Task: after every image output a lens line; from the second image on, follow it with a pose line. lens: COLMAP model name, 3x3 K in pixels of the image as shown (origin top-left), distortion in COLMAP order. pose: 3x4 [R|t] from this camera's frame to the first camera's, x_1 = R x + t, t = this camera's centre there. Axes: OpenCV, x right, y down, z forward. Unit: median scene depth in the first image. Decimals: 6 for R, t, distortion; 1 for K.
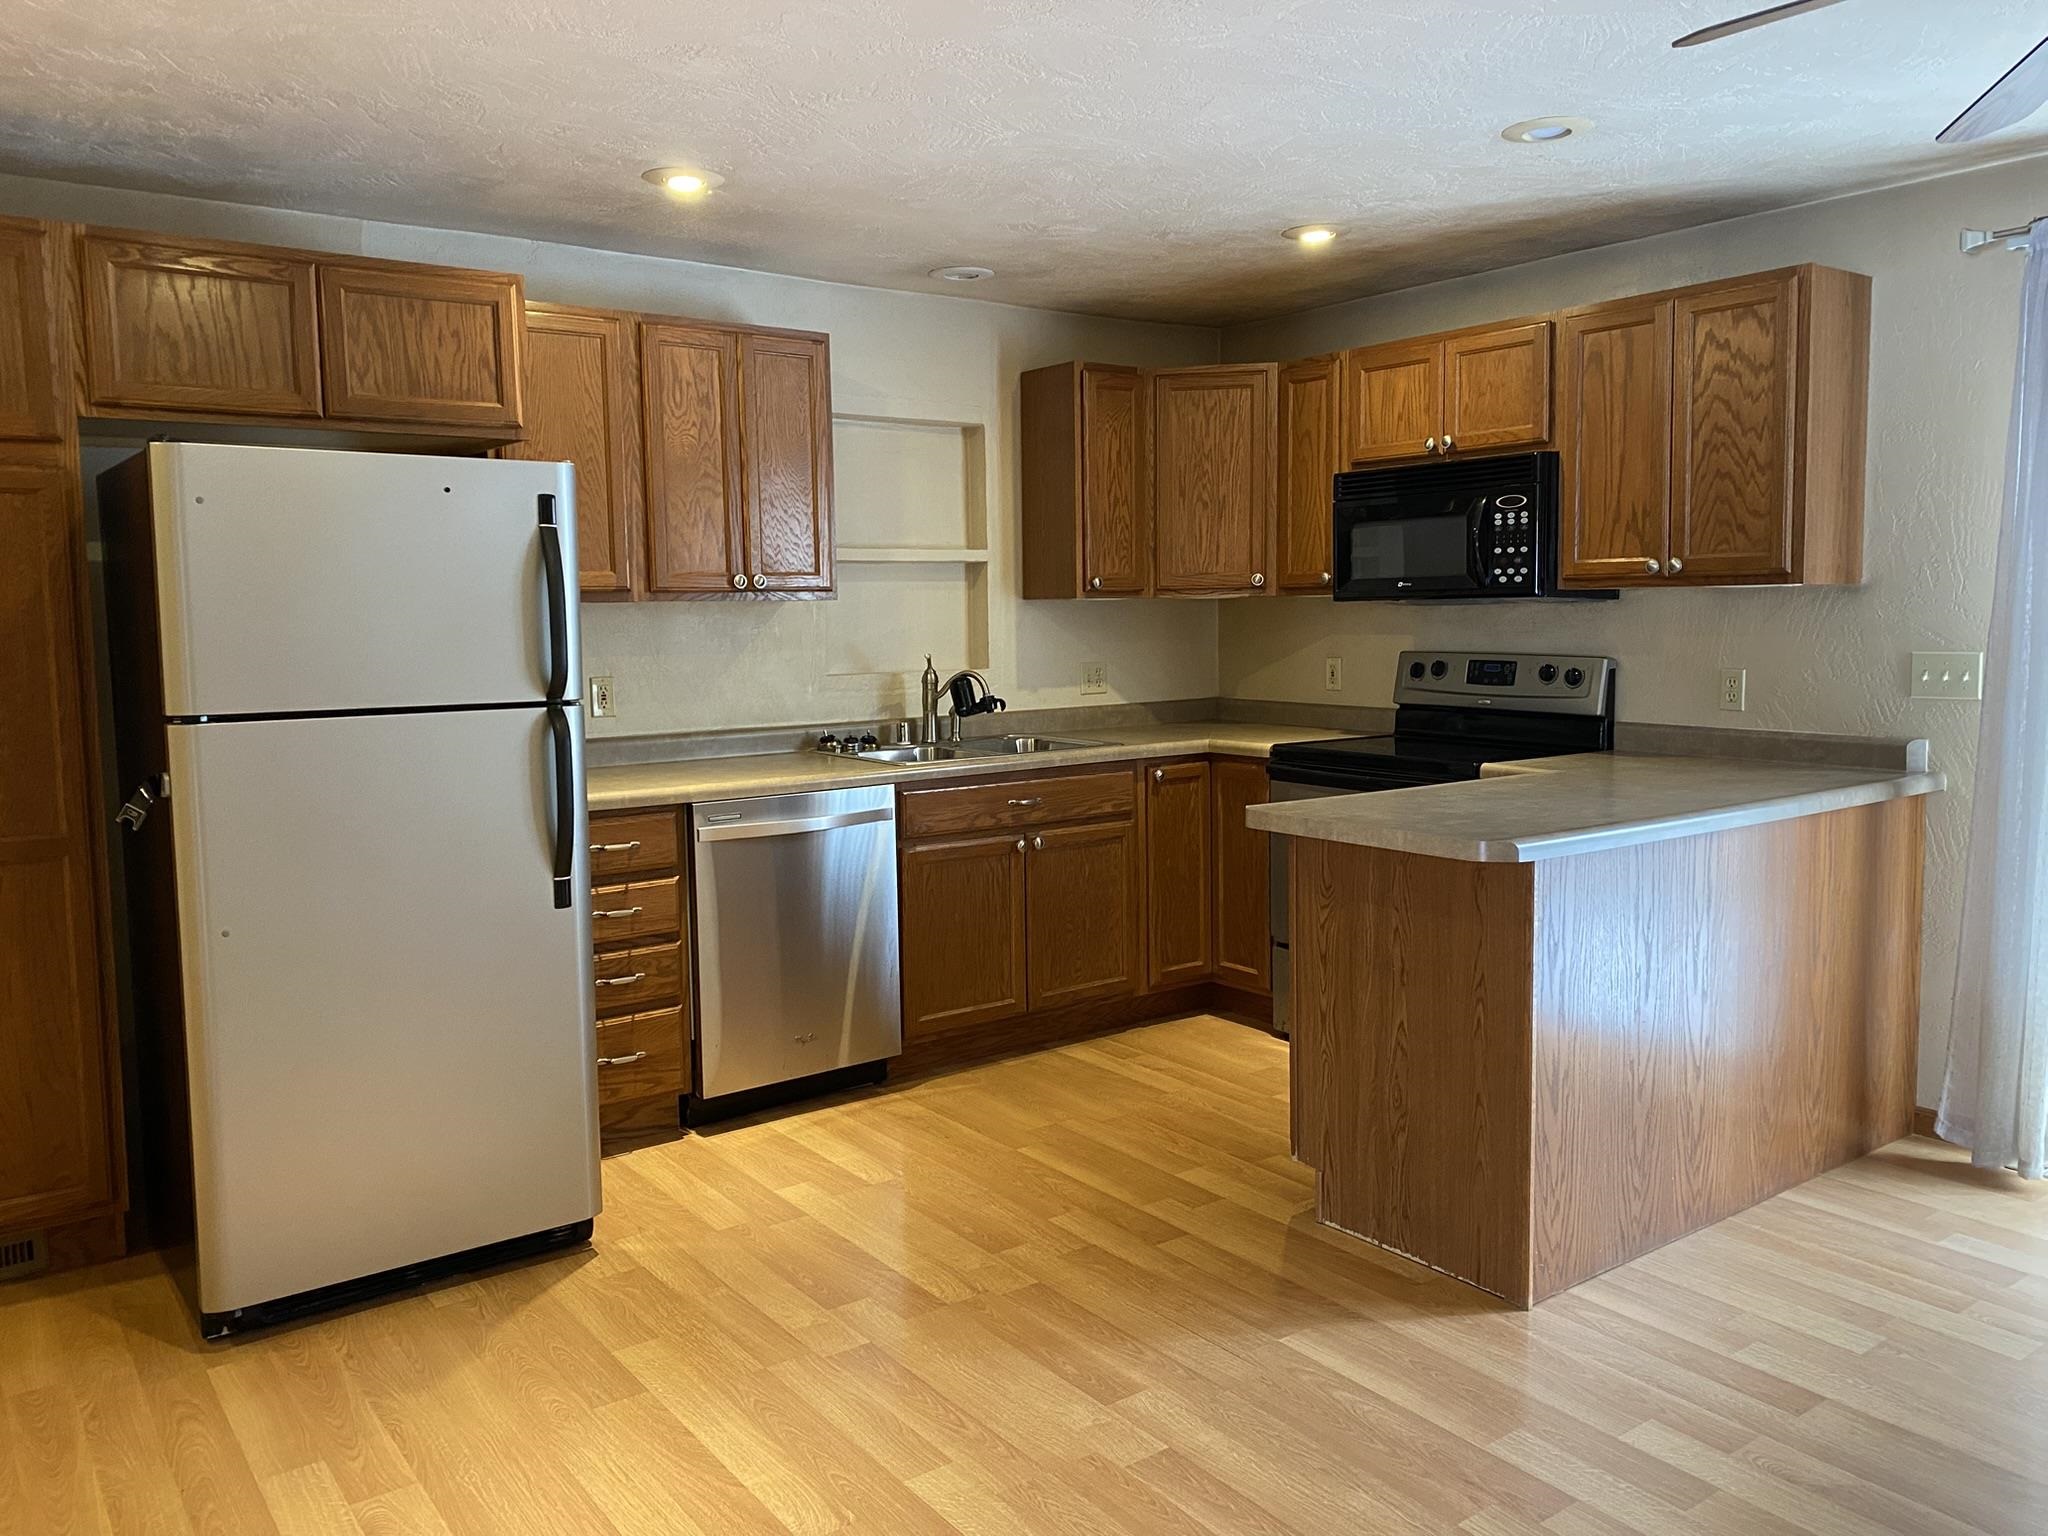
lens RADIAL K [[1555.1, 0, 1024.0], [0, 1555.1, 768.0], [0, 0, 1]] dist [0.042701, -0.031274]
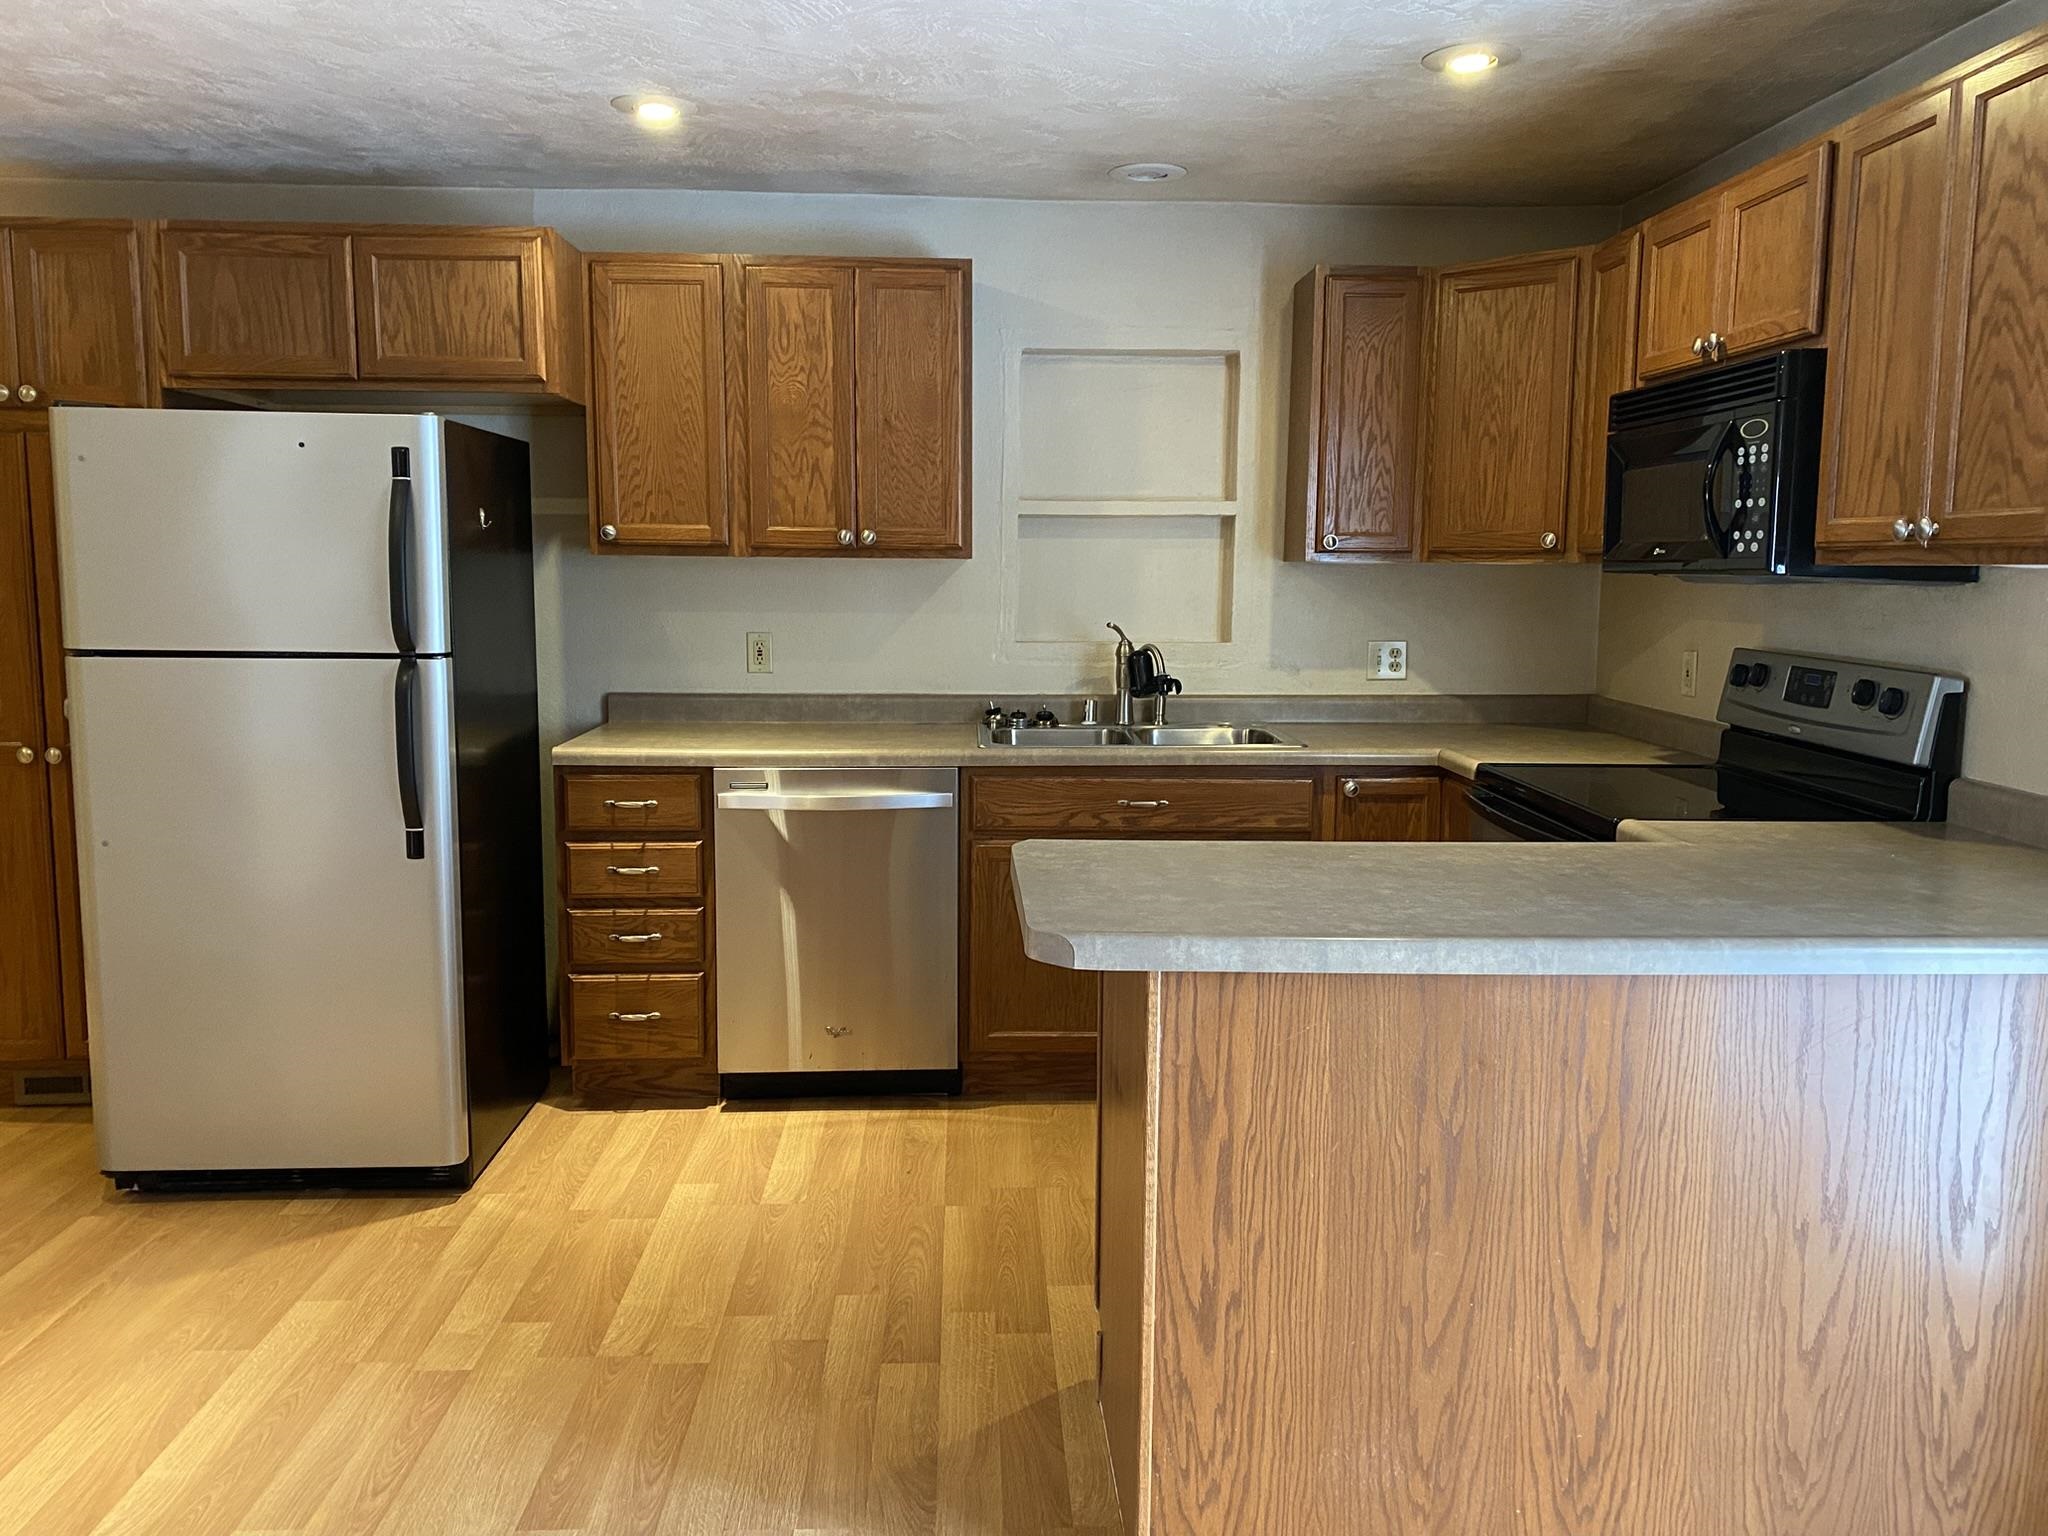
lens RADIAL K [[1555.1, 0, 1024.0], [0, 1555.1, 768.0], [0, 0, 1]] dist [0.042701, -0.031274]
pose [[0.826372, 0.095290, -0.555003, 0.475605], [-0.077554, 0.995446, 0.055437, -0.044994], [0.557758, -0.002769, 0.829999, 0.306781]]
